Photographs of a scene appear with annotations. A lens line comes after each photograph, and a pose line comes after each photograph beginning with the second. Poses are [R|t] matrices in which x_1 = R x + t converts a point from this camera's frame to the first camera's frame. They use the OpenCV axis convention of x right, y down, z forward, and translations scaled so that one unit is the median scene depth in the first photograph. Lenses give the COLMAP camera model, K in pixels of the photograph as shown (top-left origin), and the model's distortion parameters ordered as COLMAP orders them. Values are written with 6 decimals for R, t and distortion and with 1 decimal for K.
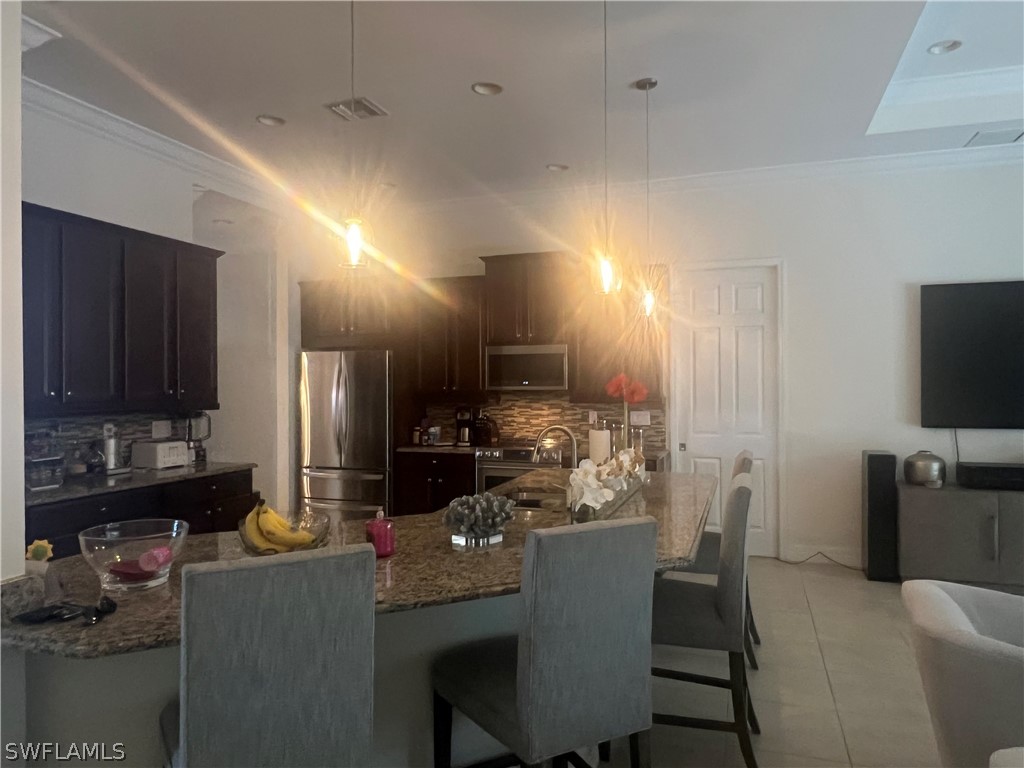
lens RADIAL K [[691.8, 0, 510.4], [0, 691.8, 385.9], [0, 0, 1]] dist [-0.004846, -0.001799]
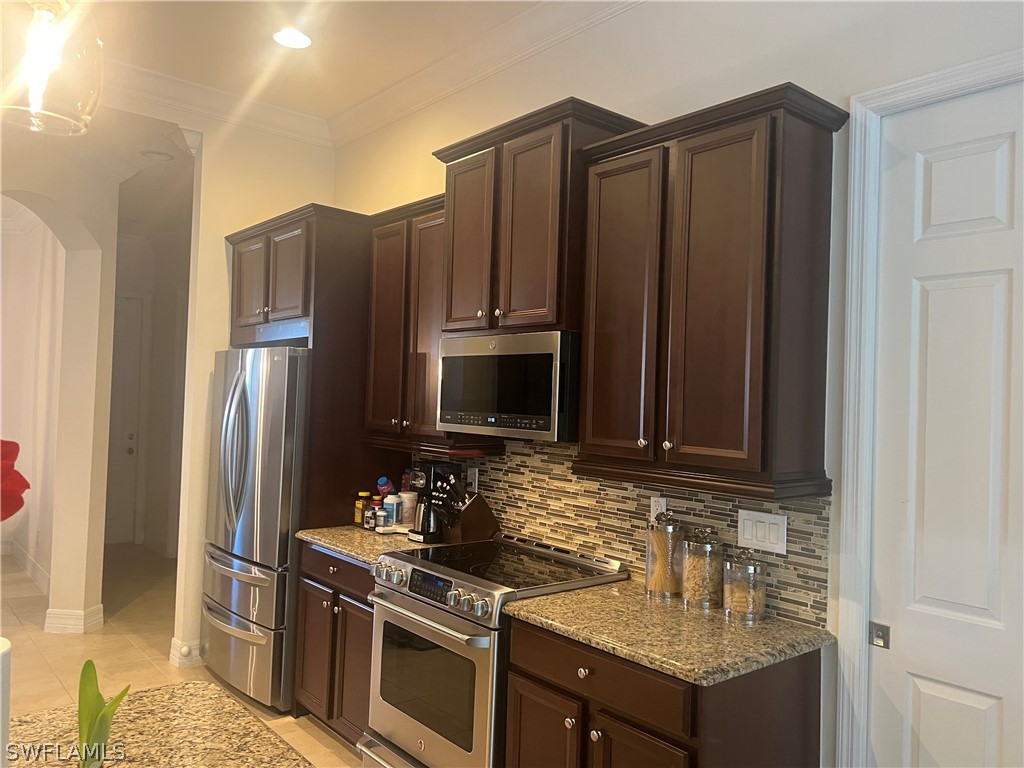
lens RADIAL K [[760.1, 0, 513.4], [0, 760.1, 383.4], [0, 0, 1]] dist [0.044259, -0.025100]
pose [[0.860541, 0.023116, -0.508857, 0.268497], [-0.036044, 0.999229, -0.015563, -0.019870], [0.508105, 0.031734, 0.860710, 0.558234]]
